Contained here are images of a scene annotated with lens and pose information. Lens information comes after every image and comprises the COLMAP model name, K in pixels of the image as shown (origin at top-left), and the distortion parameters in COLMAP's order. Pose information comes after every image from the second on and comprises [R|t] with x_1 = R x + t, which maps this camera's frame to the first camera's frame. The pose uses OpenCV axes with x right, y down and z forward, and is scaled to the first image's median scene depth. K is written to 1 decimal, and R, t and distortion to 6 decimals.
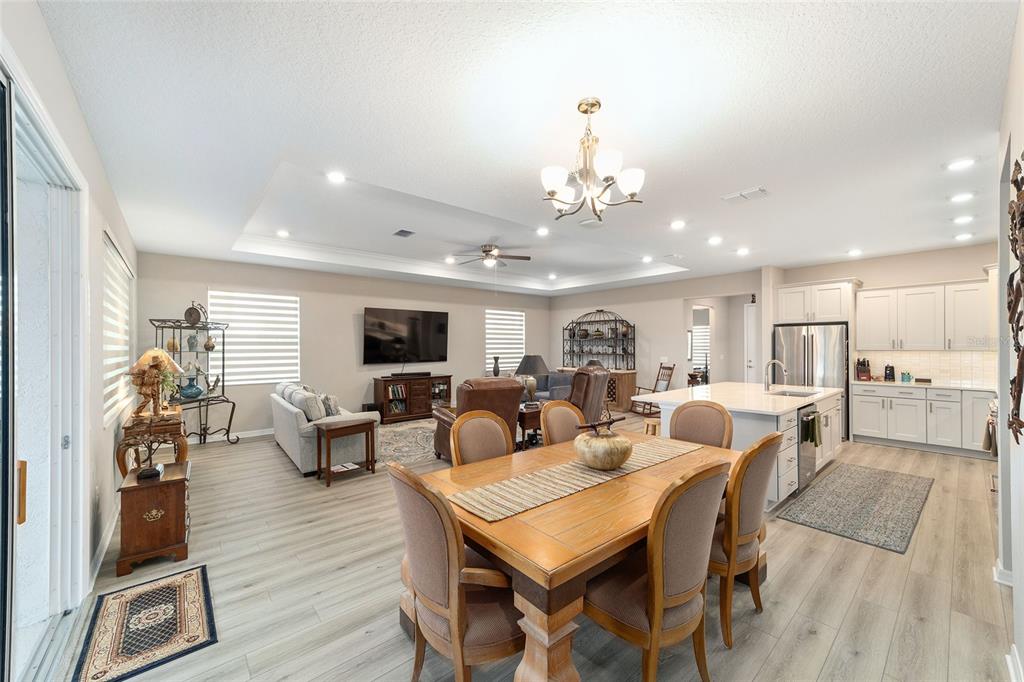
lens RADIAL K [[391.1, 0, 503.7], [0, 391.1, 345.6], [0, 0, 1]] dist [-0.001563, 0.000567]
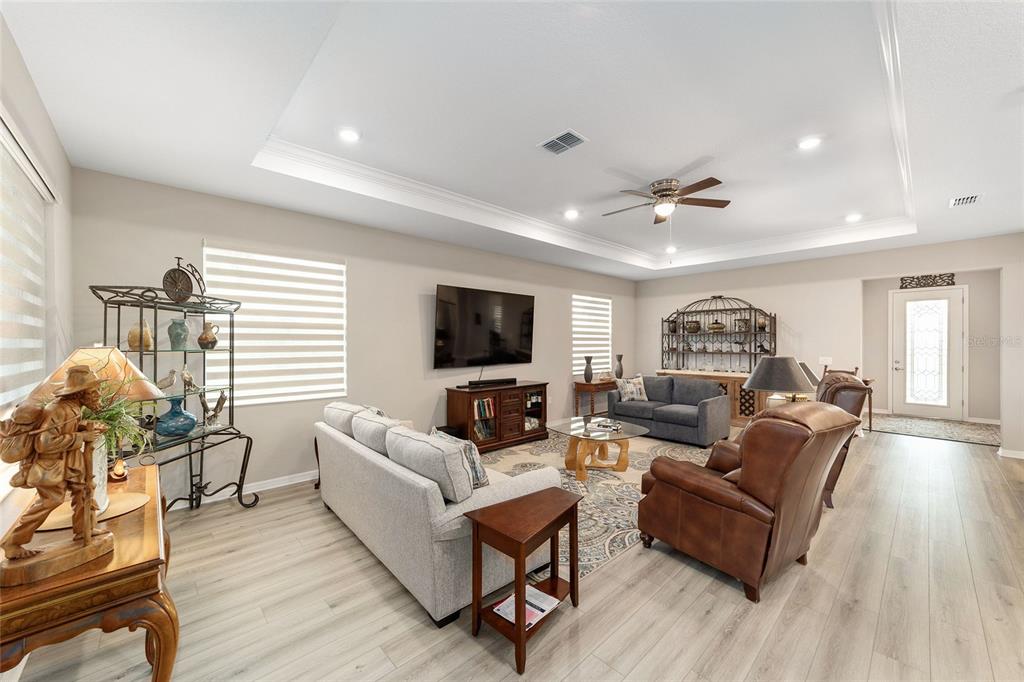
lens RADIAL K [[391.1, 0, 509.2], [0, 391.1, 344.4], [0, 0, 1]] dist [-0.001563, 0.000567]
pose [[0.998821, 0.002095, 0.048510, -0.261912], [-0.002390, 0.999979, 0.006031, 0.001759], [-0.048496, -0.006140, 0.998805, 0.314441]]
